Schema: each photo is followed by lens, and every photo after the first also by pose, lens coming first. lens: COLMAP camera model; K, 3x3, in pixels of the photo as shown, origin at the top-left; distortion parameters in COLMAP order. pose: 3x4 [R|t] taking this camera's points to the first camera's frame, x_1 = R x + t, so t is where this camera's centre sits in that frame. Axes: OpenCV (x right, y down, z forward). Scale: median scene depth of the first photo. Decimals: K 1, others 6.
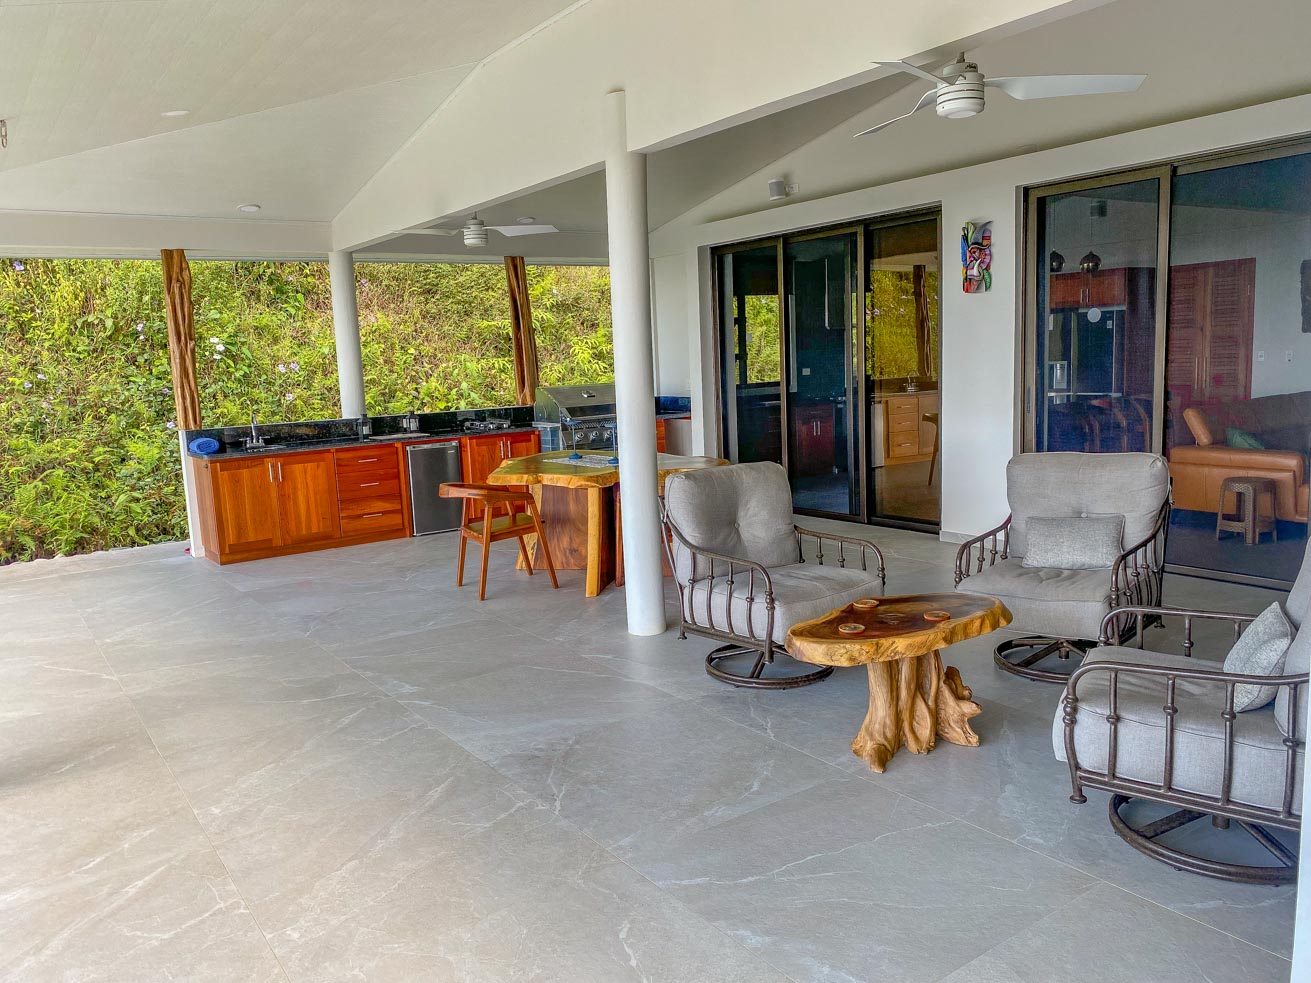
lens RADIAL K [[925.3, 0, 655.5], [0, 925.3, 491.5], [0, 0, 1]] dist [0.002368, 0.002702]
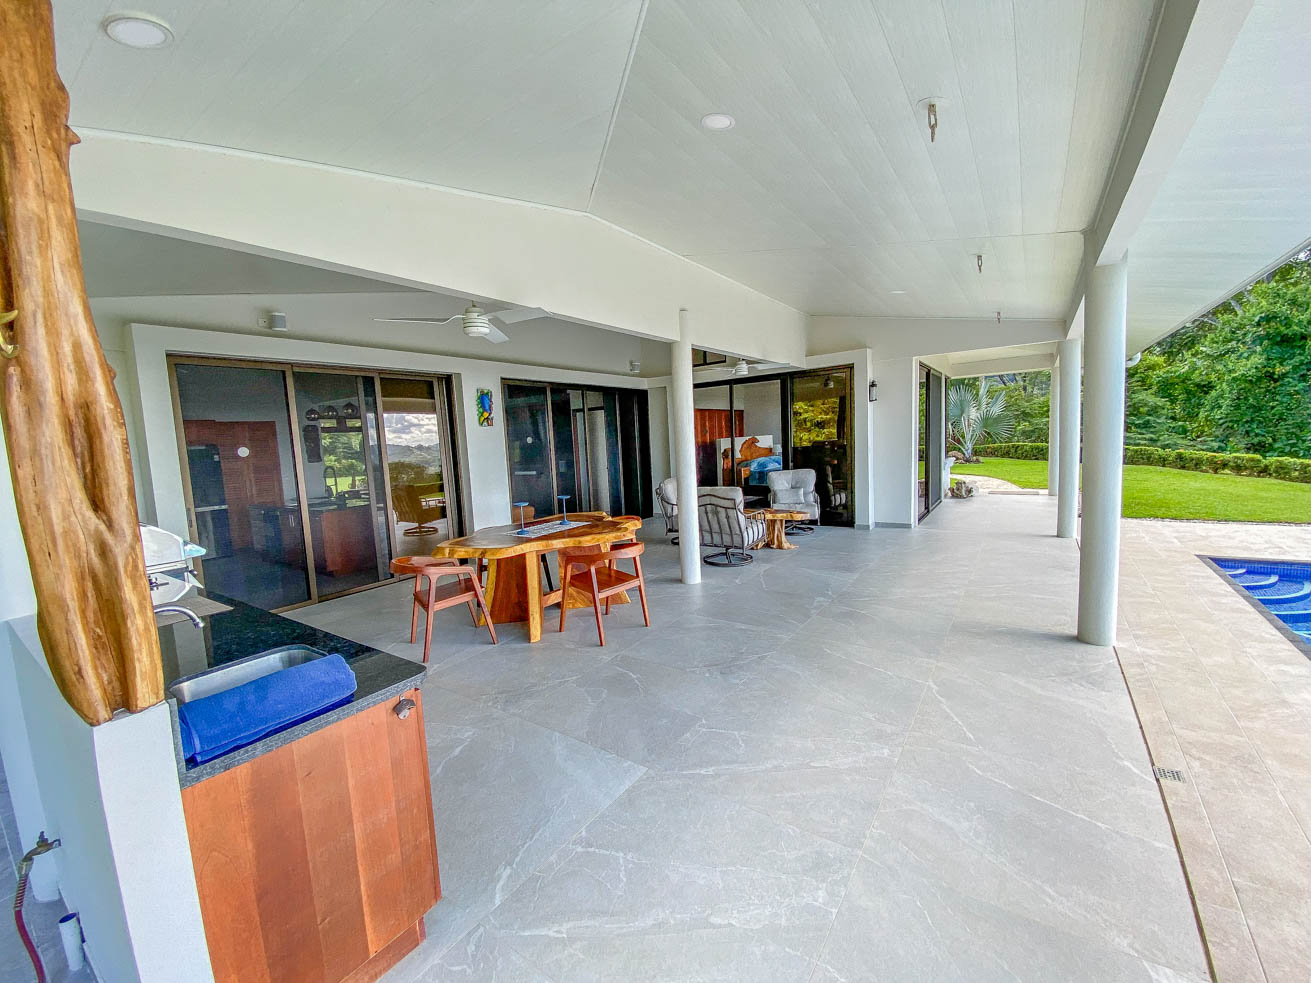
lens RADIAL K [[536.5, 0, 652.2], [0, 536.5, 492.1], [0, 0, 1]] dist [-0.000641, -0.011582]
pose [[-0.299055, -0.021140, 0.954002, -1.067088], [0.218034, 0.971793, 0.089883, -0.149061], [-0.928992, 0.234885, -0.286011, 1.407270]]
